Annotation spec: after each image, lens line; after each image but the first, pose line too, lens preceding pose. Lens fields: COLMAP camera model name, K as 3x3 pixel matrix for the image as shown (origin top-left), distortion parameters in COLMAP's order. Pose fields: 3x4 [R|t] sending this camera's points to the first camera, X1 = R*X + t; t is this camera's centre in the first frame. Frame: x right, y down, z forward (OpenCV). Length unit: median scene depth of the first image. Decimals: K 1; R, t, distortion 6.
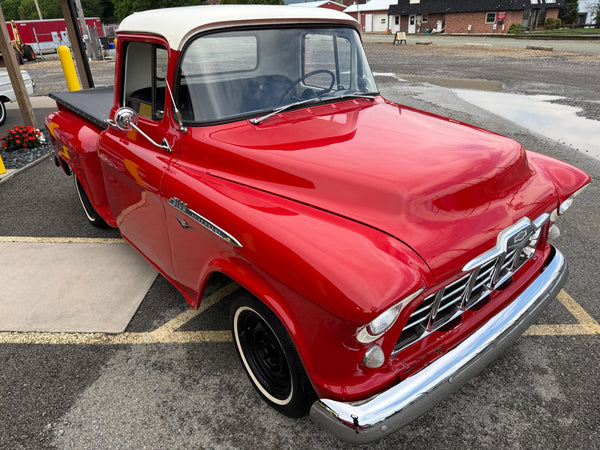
lens RADIAL K [[423.7, 0, 300.3], [0, 423.7, 226.5], [0, 0, 1]] dist [0.035359, -0.042995]
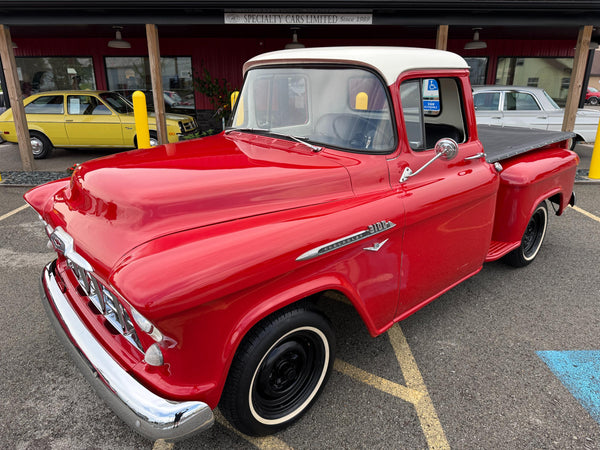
lens RADIAL K [[423.7, 0, 302.0], [0, 423.7, 225.2], [0, 0, 1]] dist [0.035359, -0.042995]
pose [[0.027707, 0.354541, -0.934630, 1.179489], [-0.441558, 0.843165, 0.306755, -0.484015], [0.896805, 0.404194, 0.179912, 1.021040]]
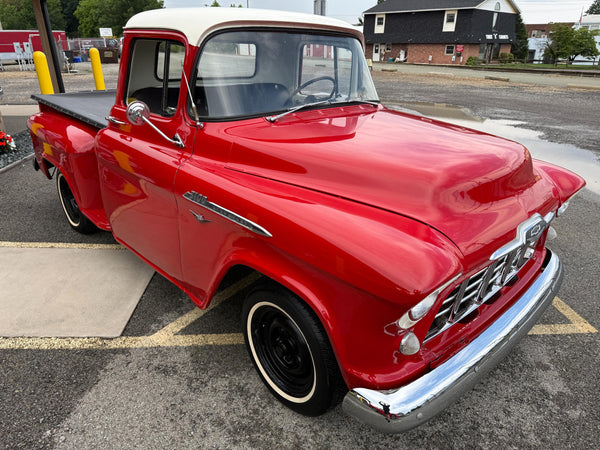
lens RADIAL K [[423.7, 0, 300.3], [0, 423.7, 224.0], [0, 0, 1]] dist [0.035359, -0.042995]
pose [[0.996405, 0.013218, 0.083681, -0.111514], [-0.008729, 0.998514, -0.053793, 0.052031], [-0.084267, 0.052869, 0.995040, 0.003315]]
